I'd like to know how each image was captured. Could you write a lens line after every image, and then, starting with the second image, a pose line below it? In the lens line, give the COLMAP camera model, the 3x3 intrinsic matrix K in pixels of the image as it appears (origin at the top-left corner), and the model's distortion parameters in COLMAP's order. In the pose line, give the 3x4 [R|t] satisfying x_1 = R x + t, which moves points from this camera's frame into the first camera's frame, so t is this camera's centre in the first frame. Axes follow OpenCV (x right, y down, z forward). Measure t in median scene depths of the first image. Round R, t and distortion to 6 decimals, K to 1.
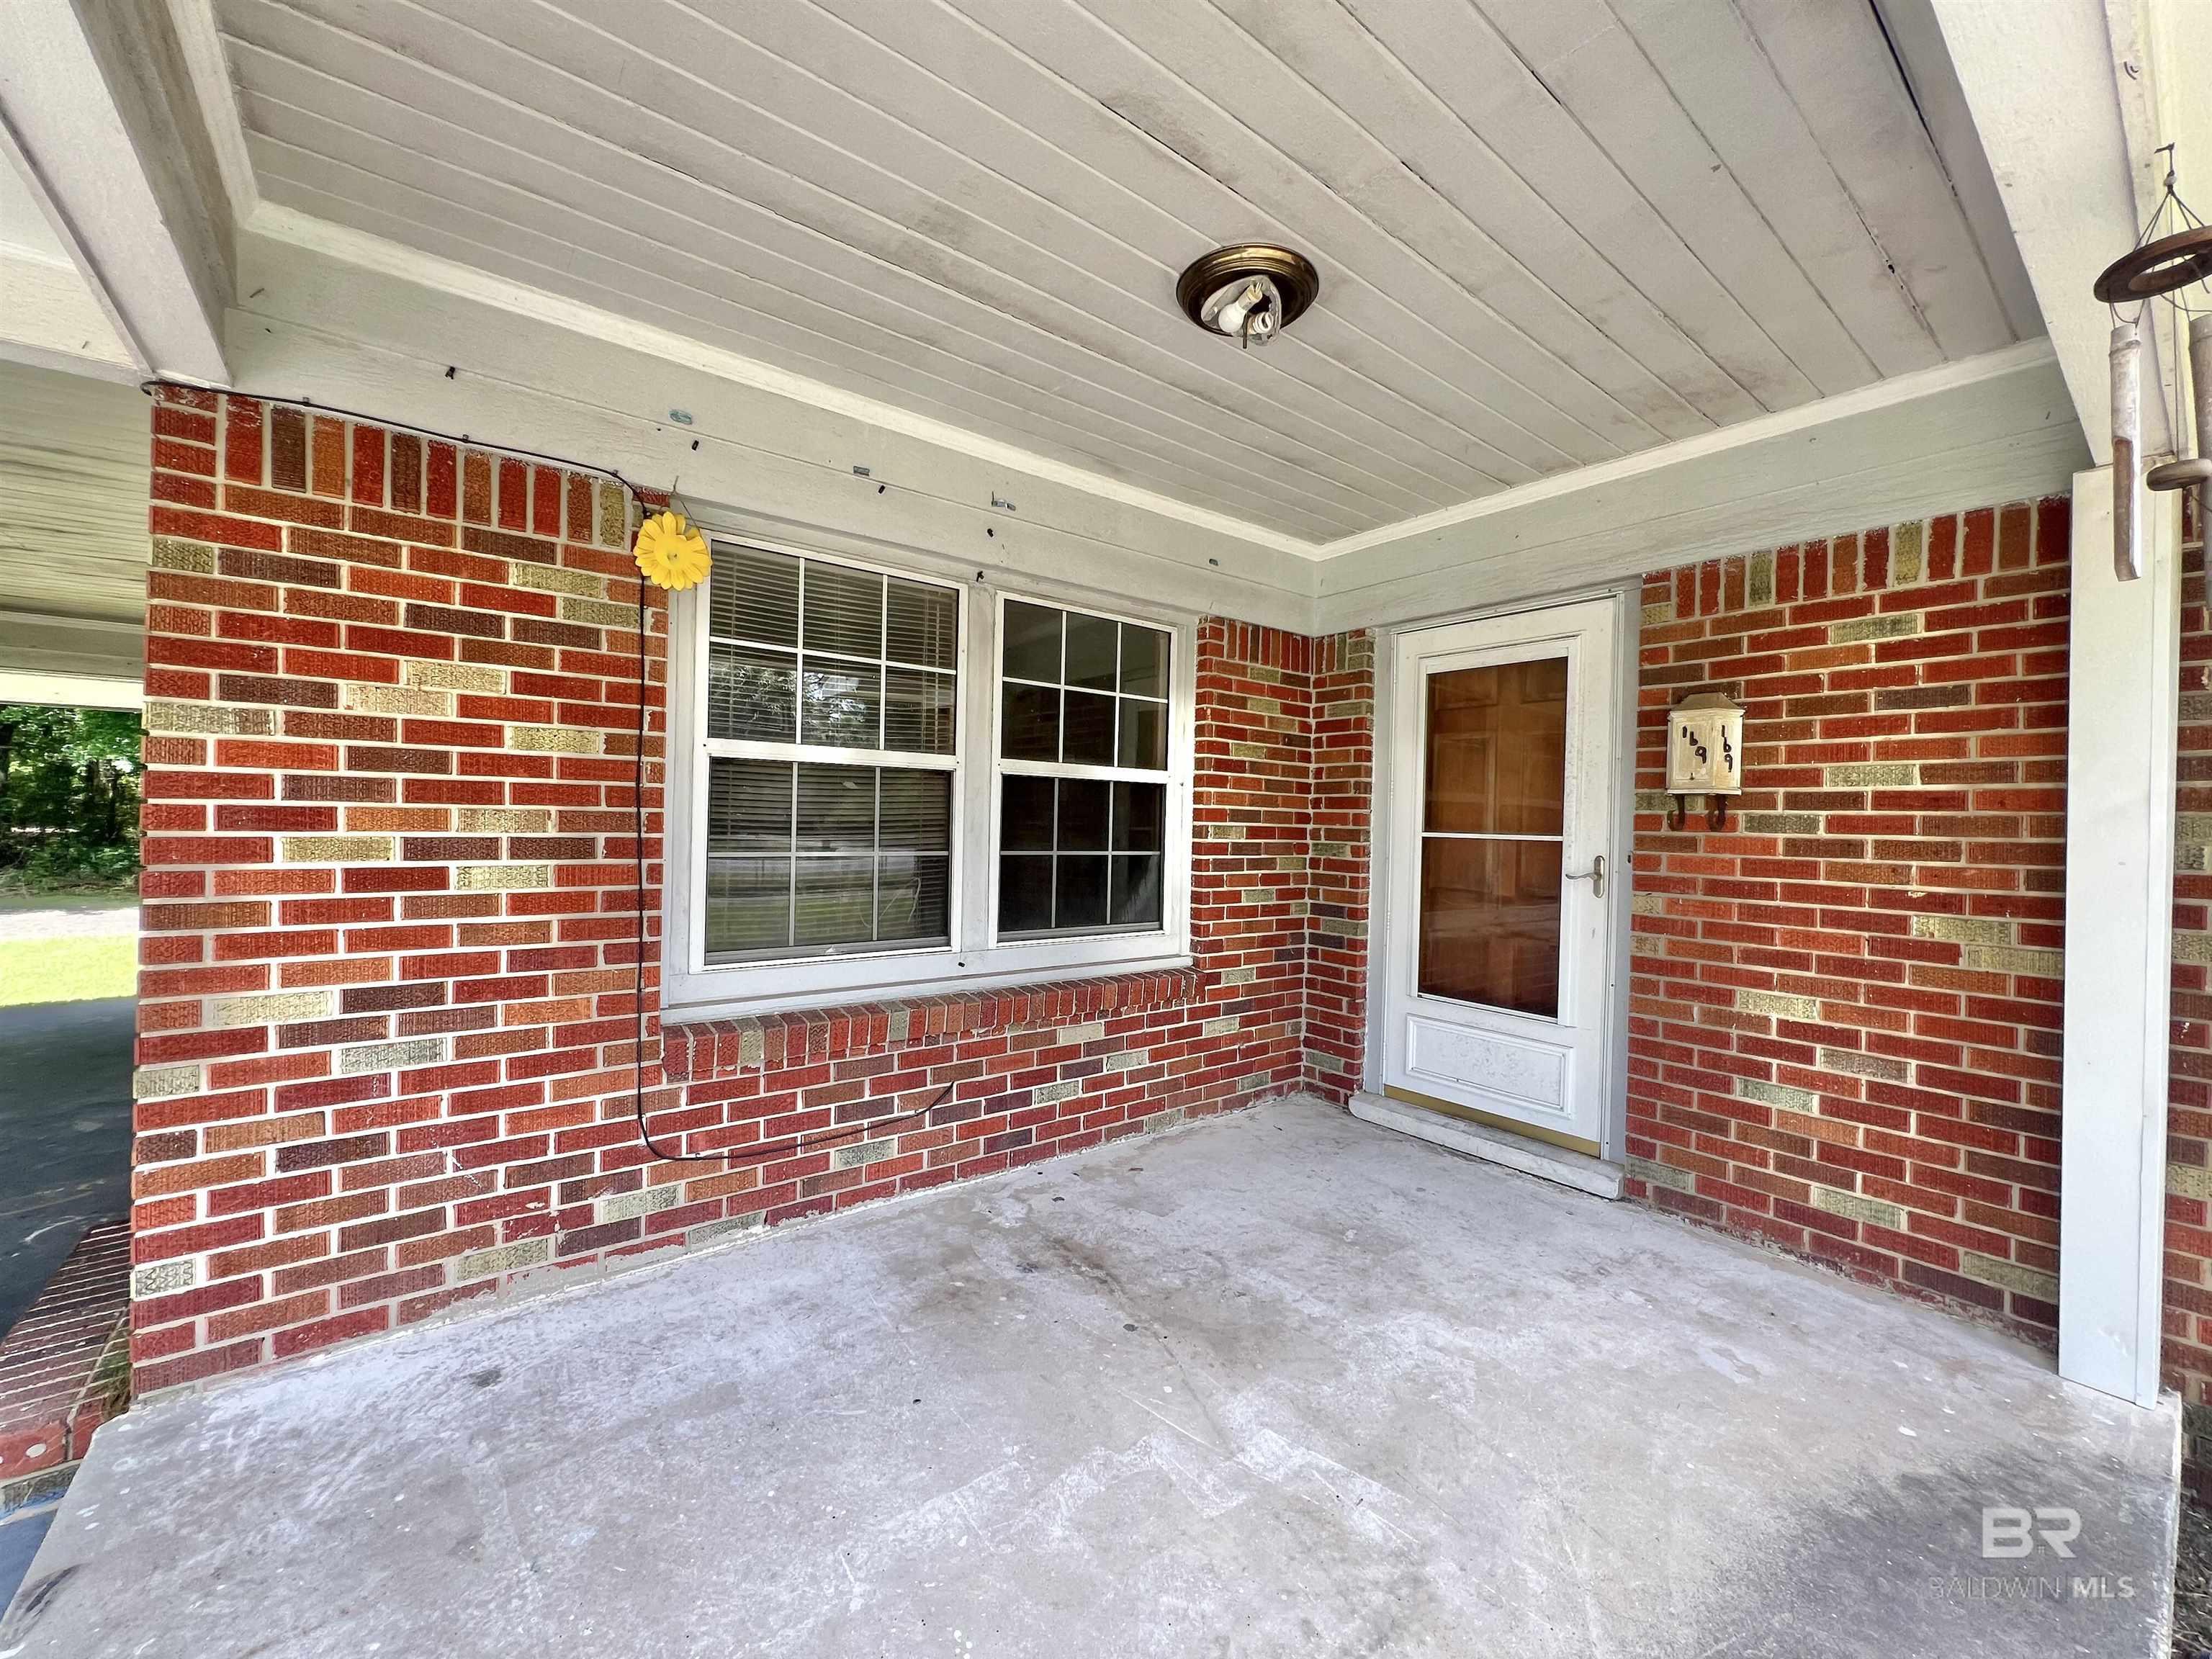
lens RADIAL K [[886.7, 0, 1092.3], [0, 886.7, 829.5], [0, 0, 1]] dist [-0.001618, 0.000305]
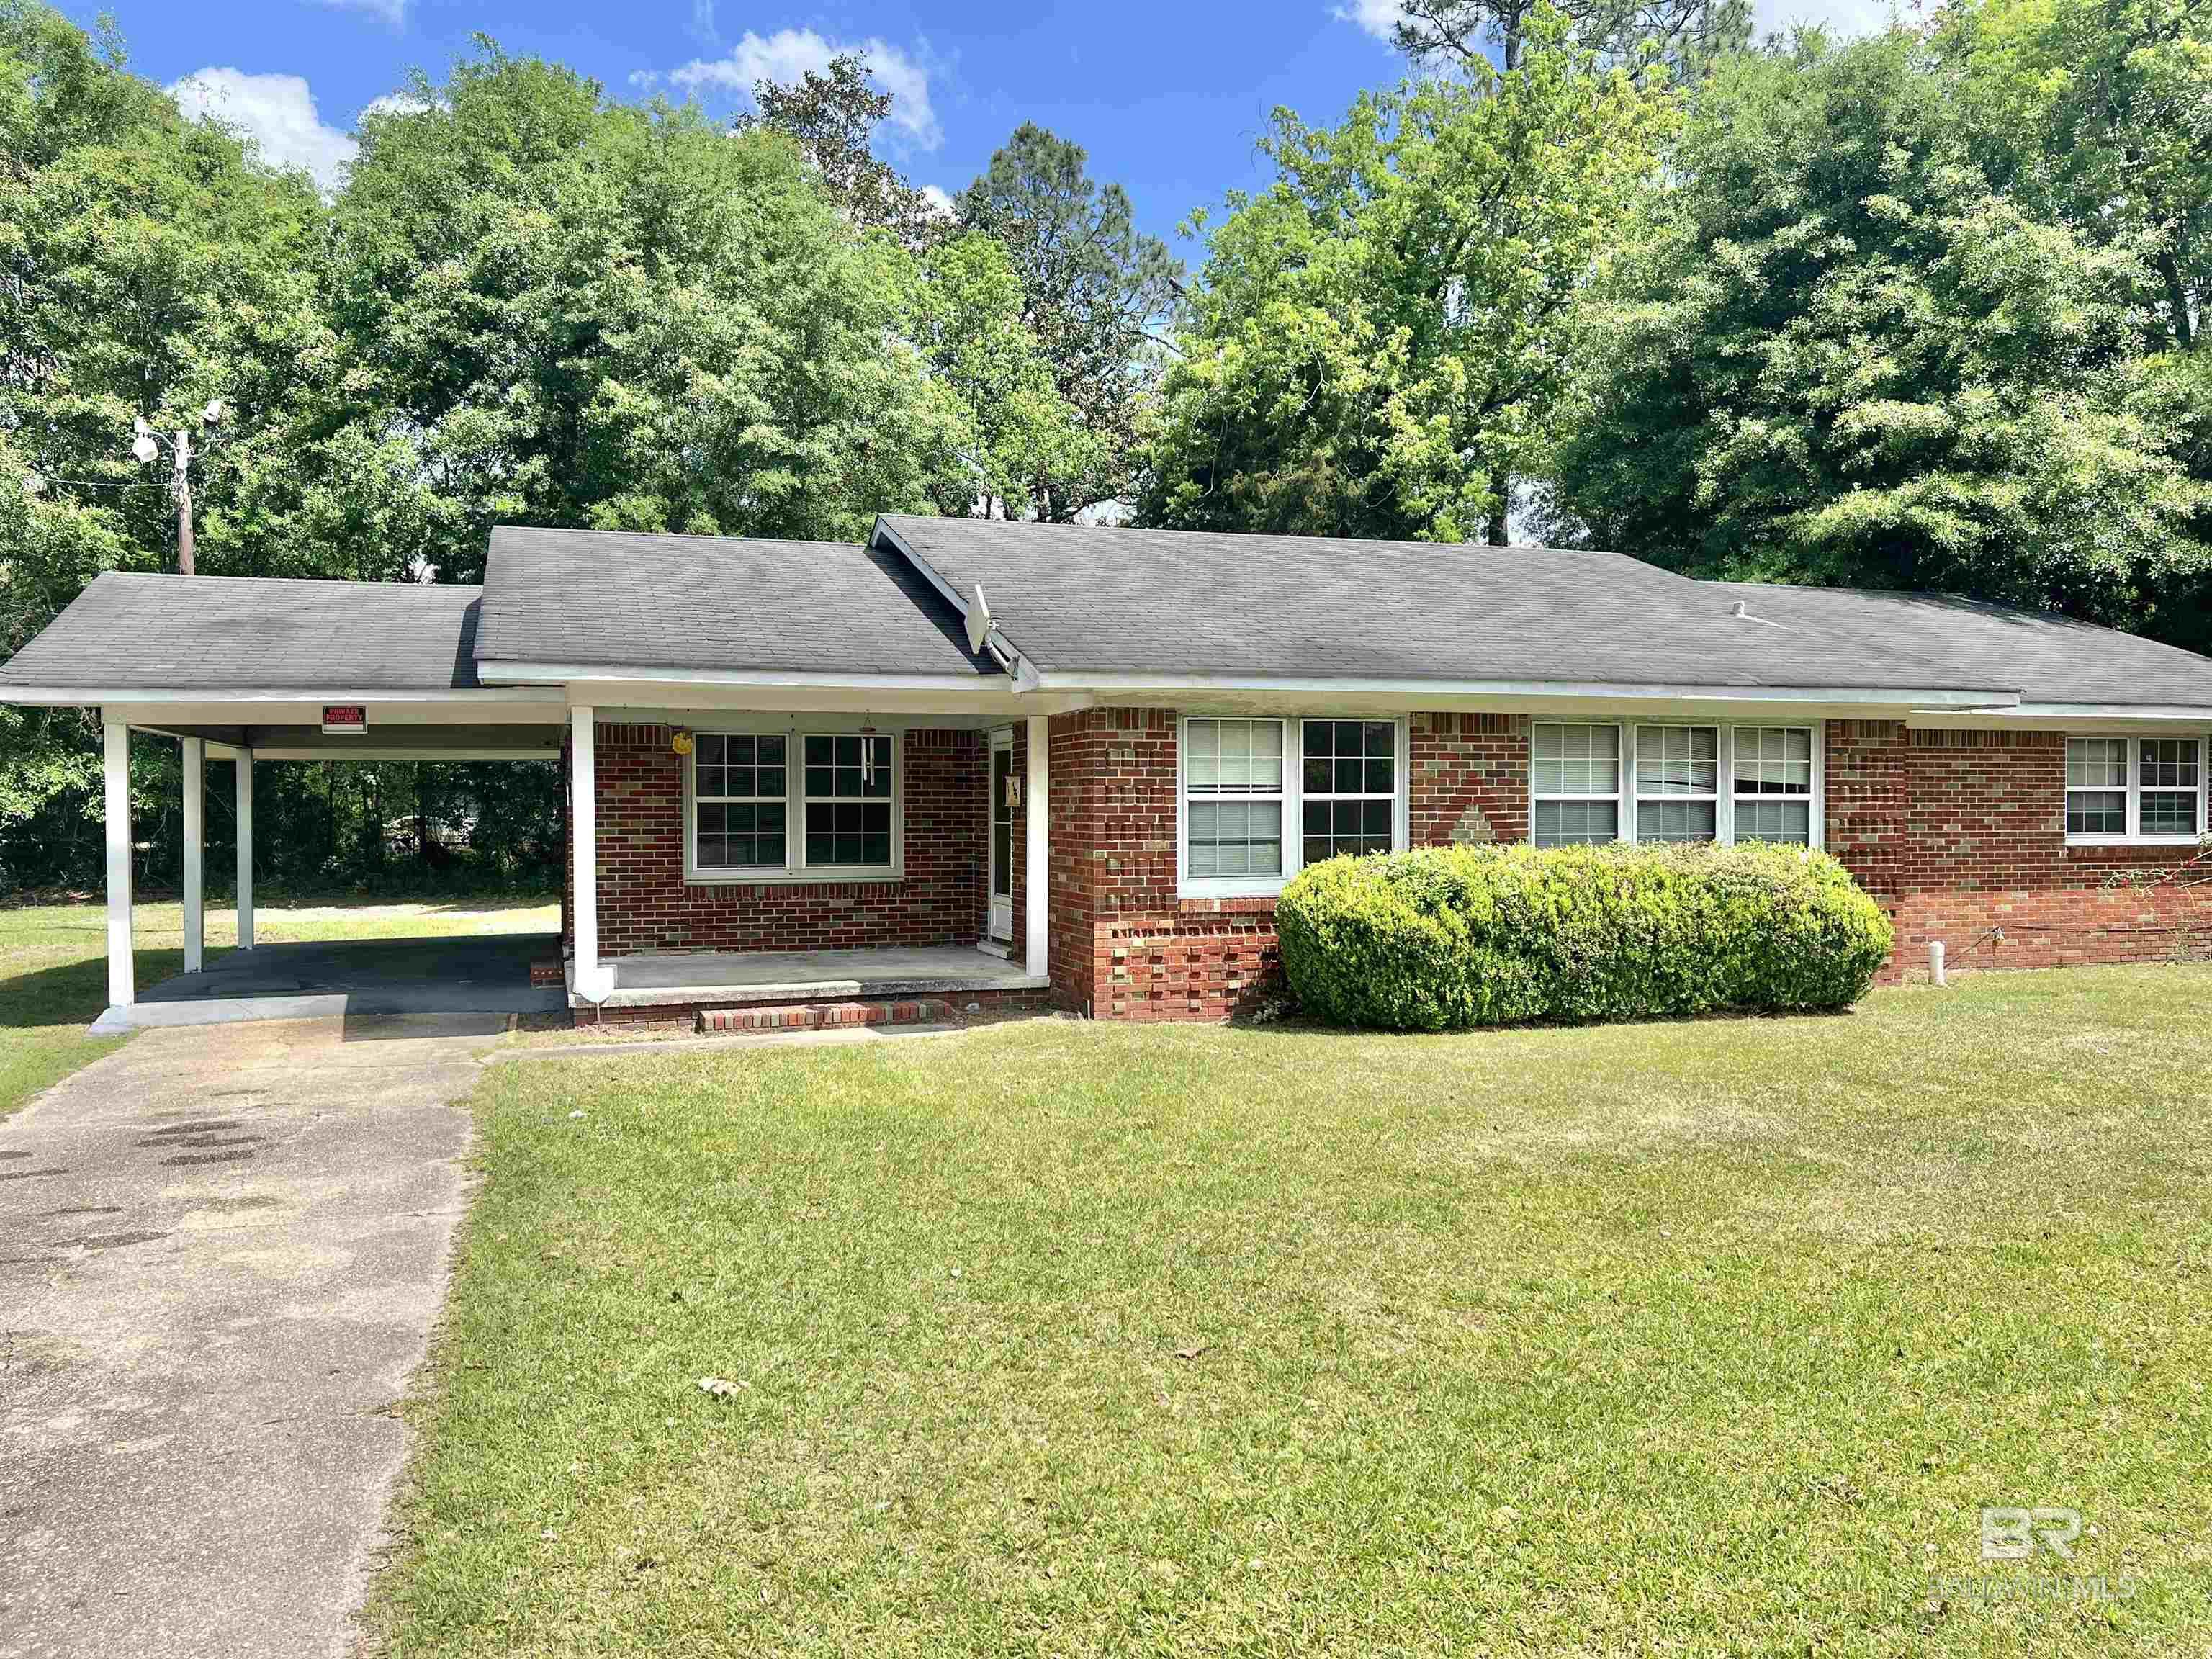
lens RADIAL K [[1650.7, 0, 1111.1], [0, 1650.7, 838.9], [0, 0, 1]] dist [0.038771, -0.040073]
pose [[0.945202, -0.021513, -0.325775, 2.418405], [0.022558, 0.999745, -0.000569, 0.070233], [0.325705, -0.006811, 0.945447, -3.440002]]
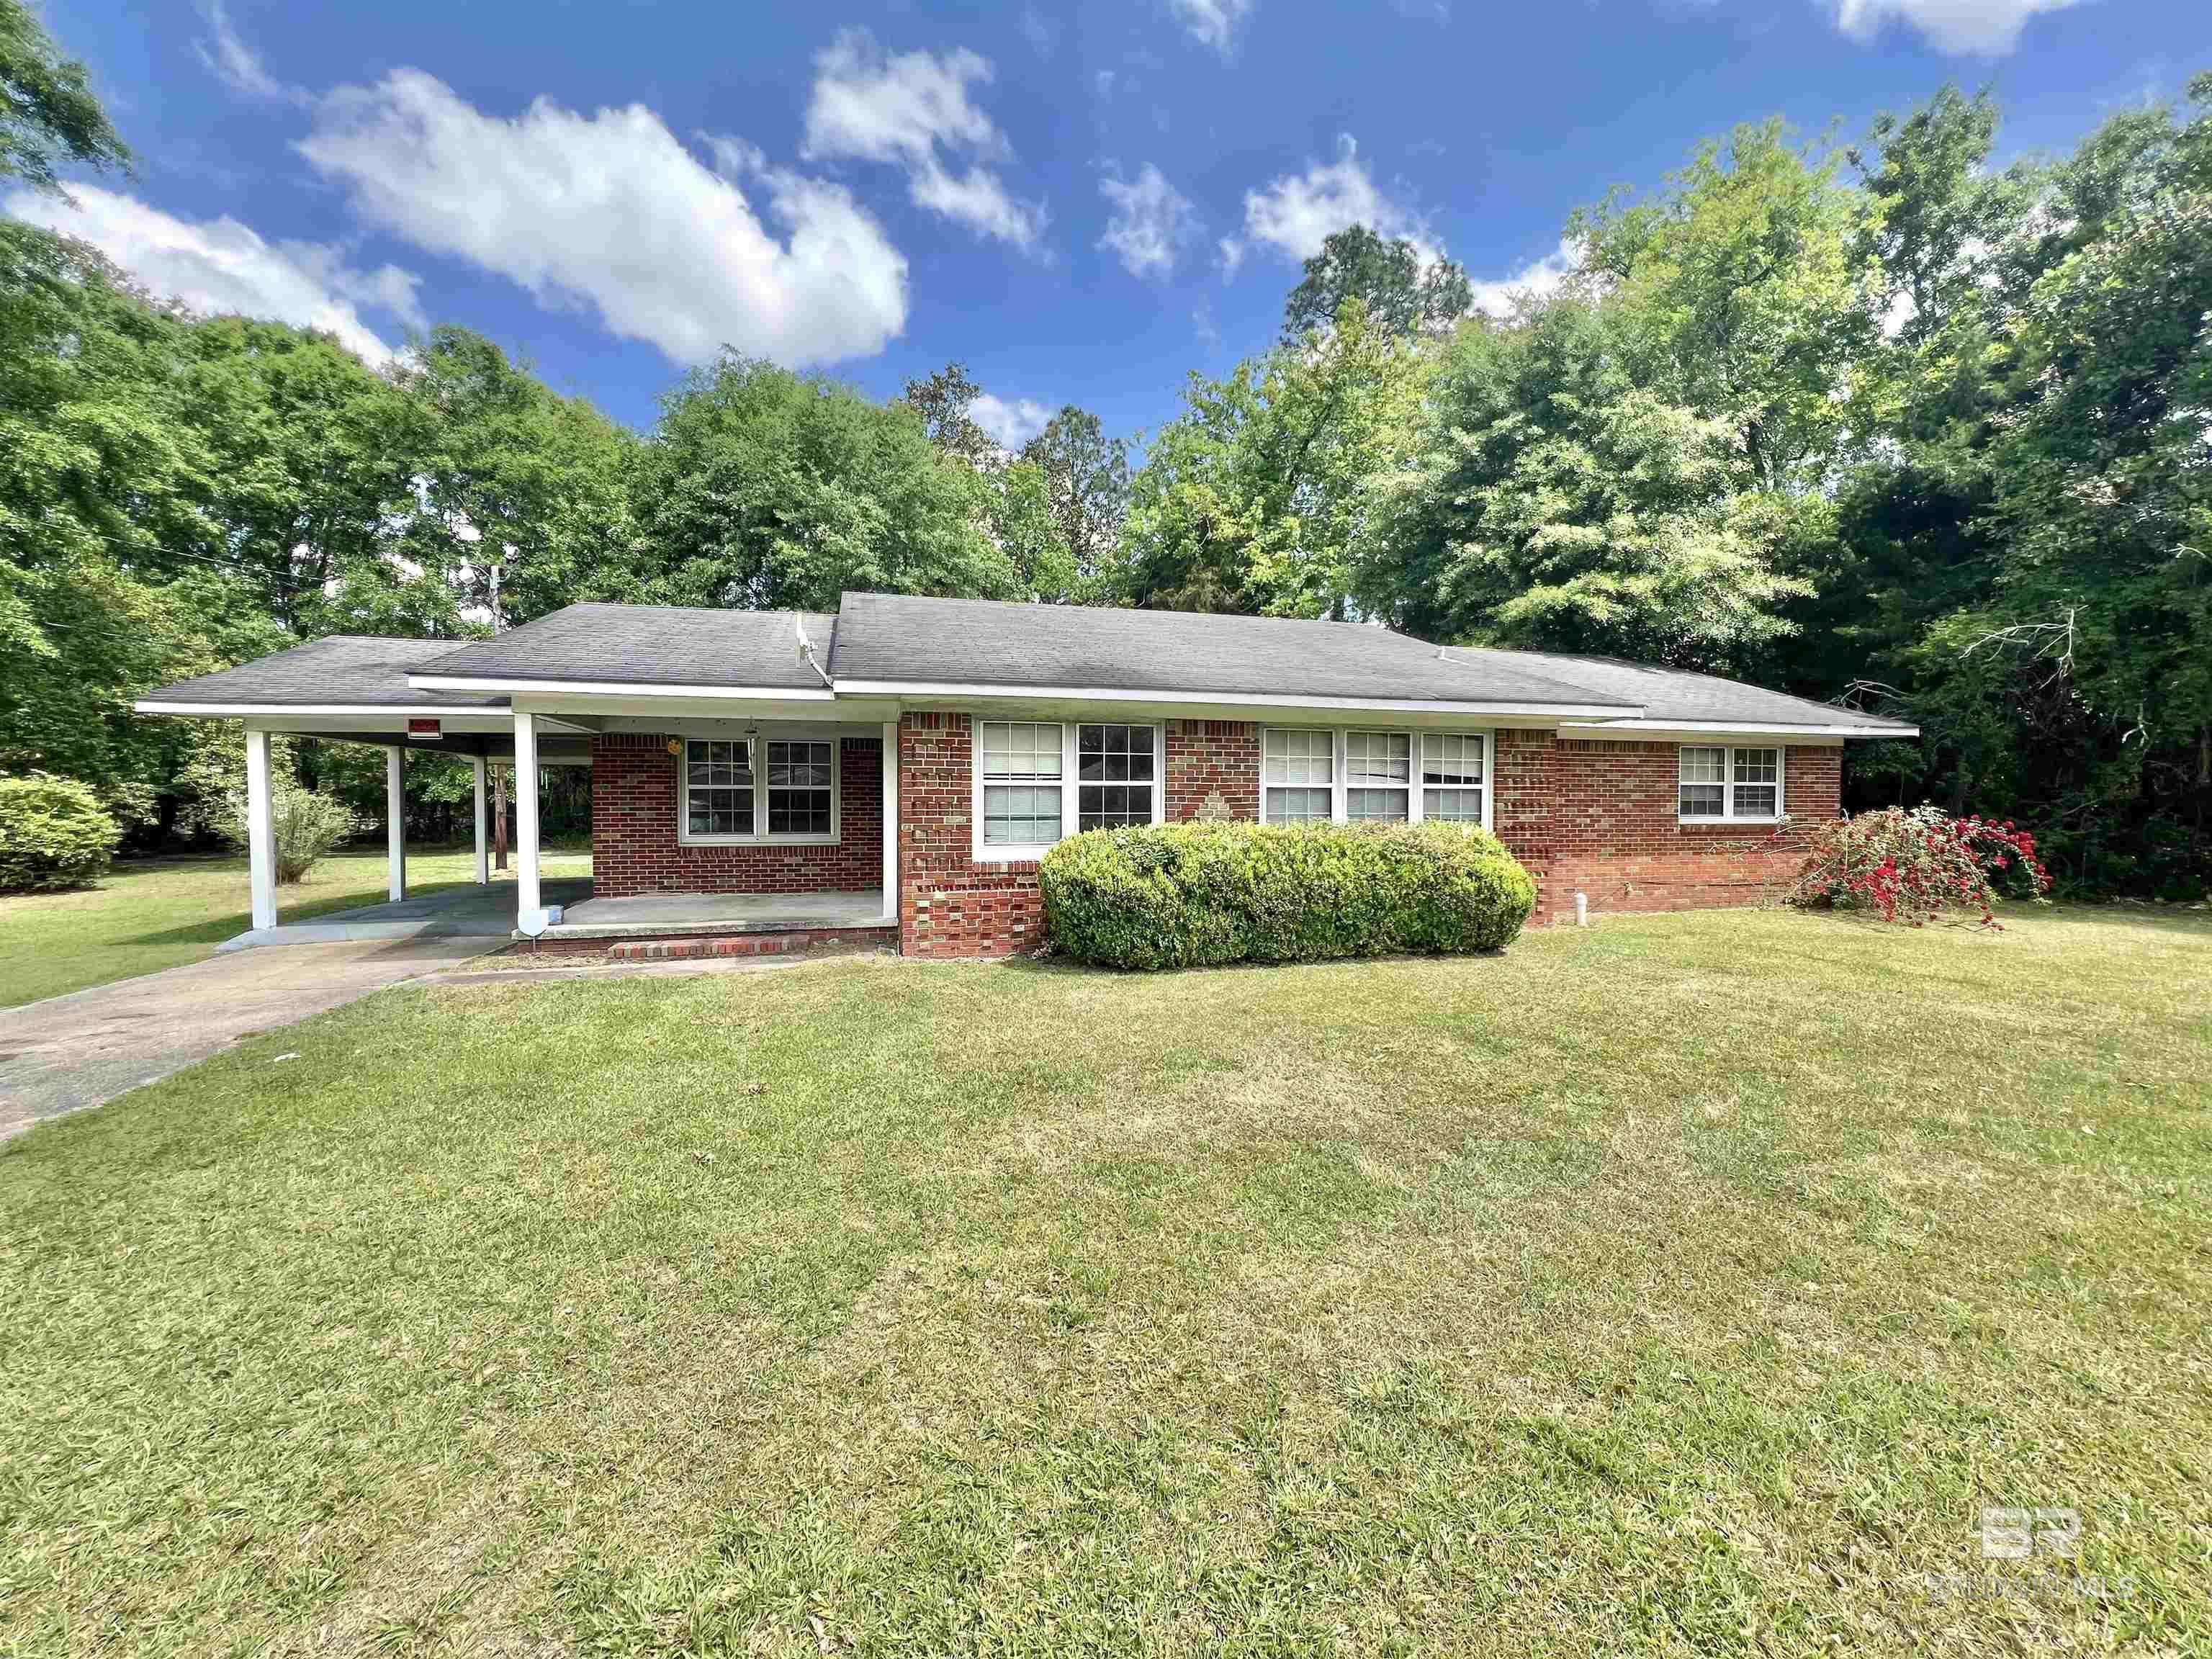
lens RADIAL K [[886.7, 0, 1102.6], [0, 886.7, 836.9], [0, 0, 1]] dist [-0.001618, 0.000305]
pose [[0.924708, -0.009321, -0.380562, 2.707755], [0.017985, 0.999654, 0.019215, 0.094176], [0.380251, -0.024613, 0.924556, -1.992142]]
